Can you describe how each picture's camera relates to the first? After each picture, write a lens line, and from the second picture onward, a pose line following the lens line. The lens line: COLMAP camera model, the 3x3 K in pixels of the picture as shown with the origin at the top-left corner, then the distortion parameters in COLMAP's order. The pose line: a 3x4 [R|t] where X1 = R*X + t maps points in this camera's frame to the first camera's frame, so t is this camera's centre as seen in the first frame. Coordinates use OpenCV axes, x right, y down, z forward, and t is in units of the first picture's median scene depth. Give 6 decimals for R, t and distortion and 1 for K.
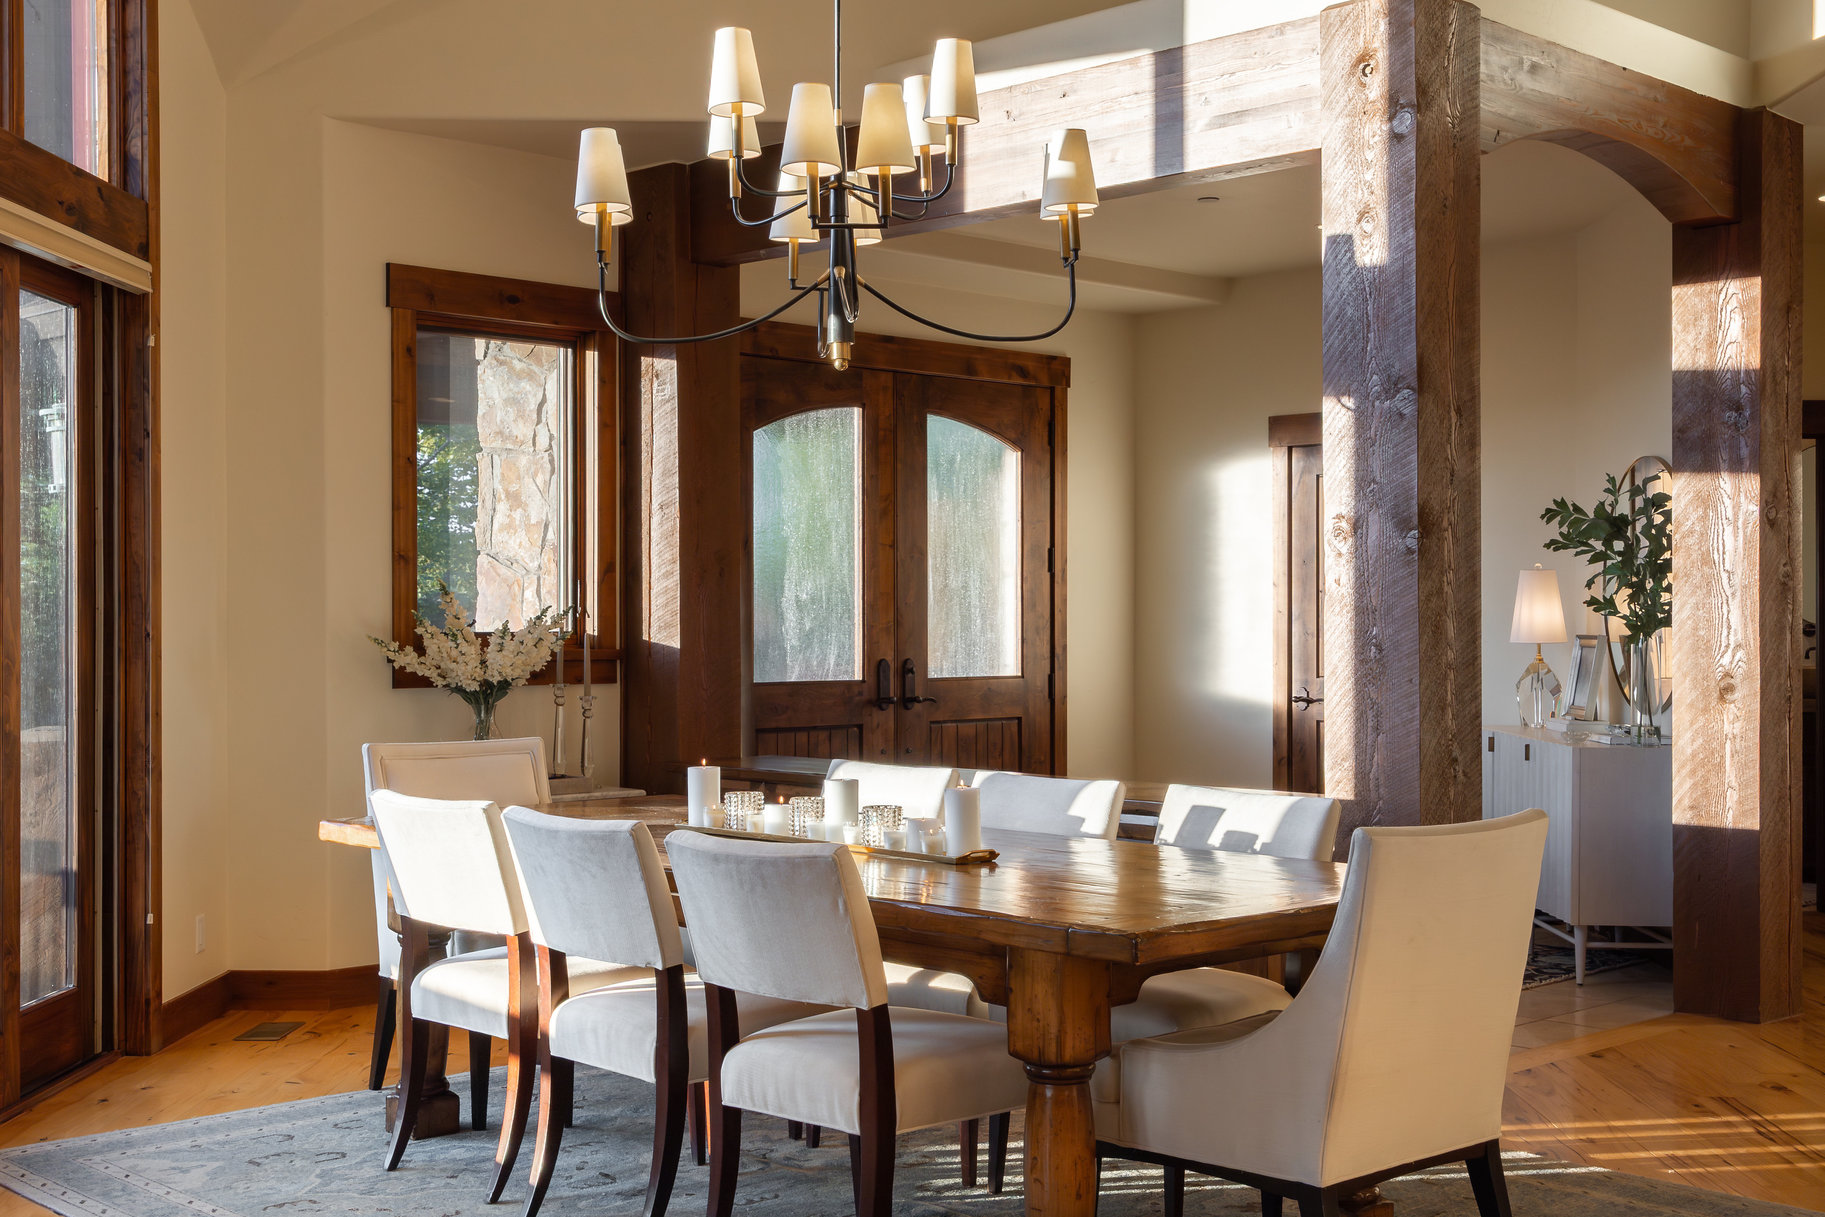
lens RADIAL K [[2084.6, 0, 903.5], [0, 2084.6, 615.4], [0, 0, 1]] dist [0.045877, 0.000000]
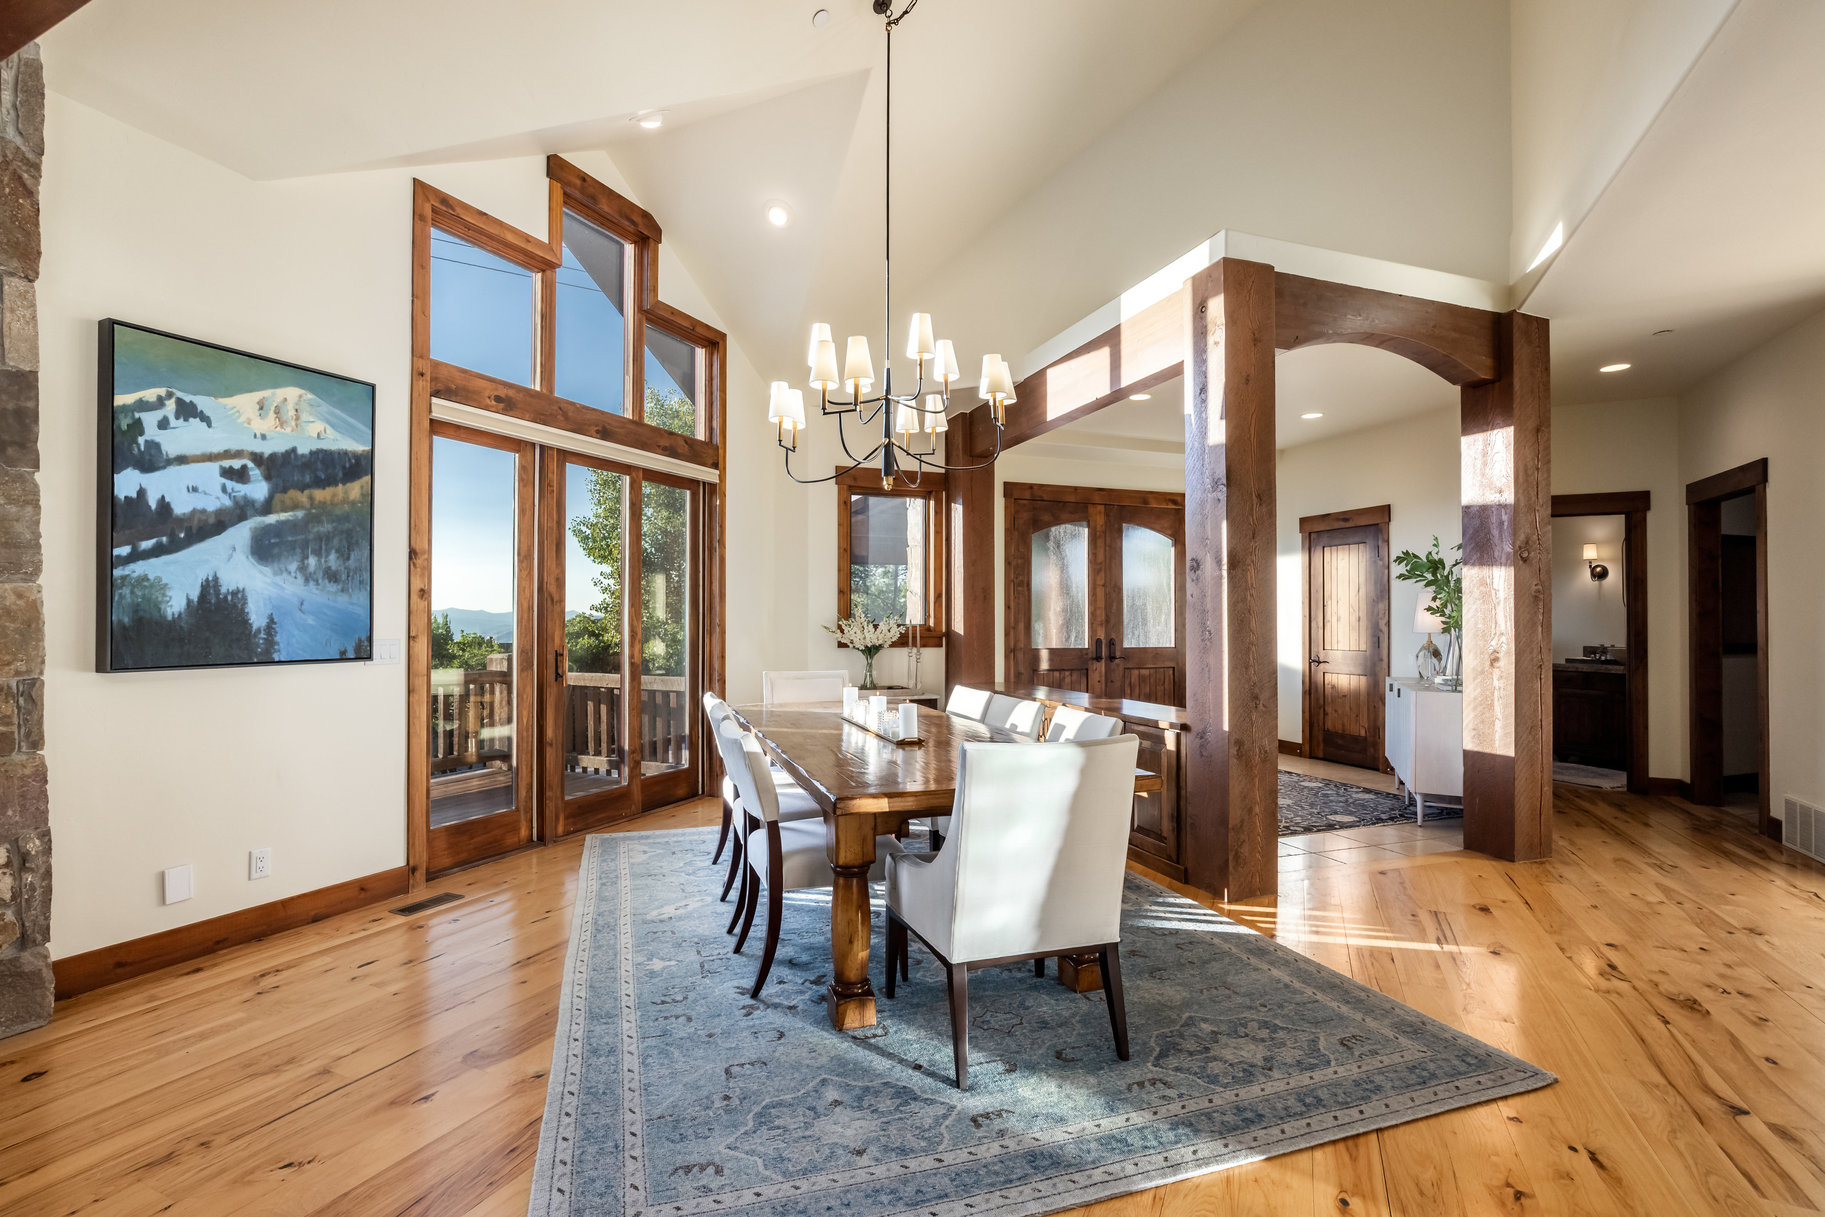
lens RADIAL K [[826.5, 0, 919.1], [0, 826.5, 615.6], [0, 0, 1]] dist [-0.000695, 0.000553]
pose [[0.920824, -0.000688, -0.389977, 0.203118], [-0.001889, 0.999979, -0.006226, 0.004359], [0.389973, 0.006469, 0.920804, 0.191815]]
